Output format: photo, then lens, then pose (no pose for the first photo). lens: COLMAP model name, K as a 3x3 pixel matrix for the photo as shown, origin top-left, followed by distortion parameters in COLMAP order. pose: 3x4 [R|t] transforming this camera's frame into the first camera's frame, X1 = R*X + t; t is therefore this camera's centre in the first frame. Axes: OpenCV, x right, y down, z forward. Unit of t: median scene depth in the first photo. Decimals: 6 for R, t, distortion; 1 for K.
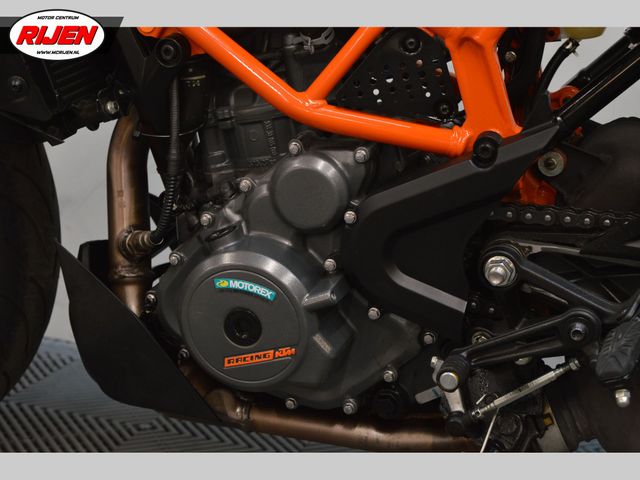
lens RADIAL K [[1369.3, 0, 320.0], [0, 1369.3, 240.0], [0, 0, 1]] dist [0.035436, 0.099369]
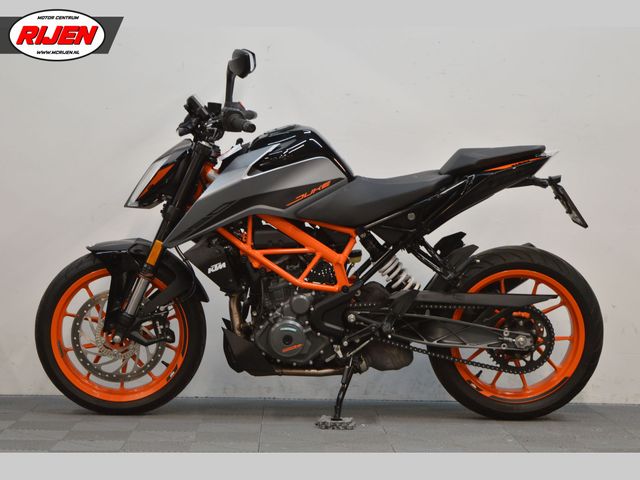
lens RADIAL K [[1446.5, 0, 320.0], [0, 1446.5, 240.0], [0, 0, 1]] dist [0.041328, 0.022866]
pose [[0.939702, -0.052963, 0.337870, -1.305691], [0.115587, 0.978984, -0.168017, 0.472725], [-0.321870, 0.196939, 0.926075, -2.801910]]
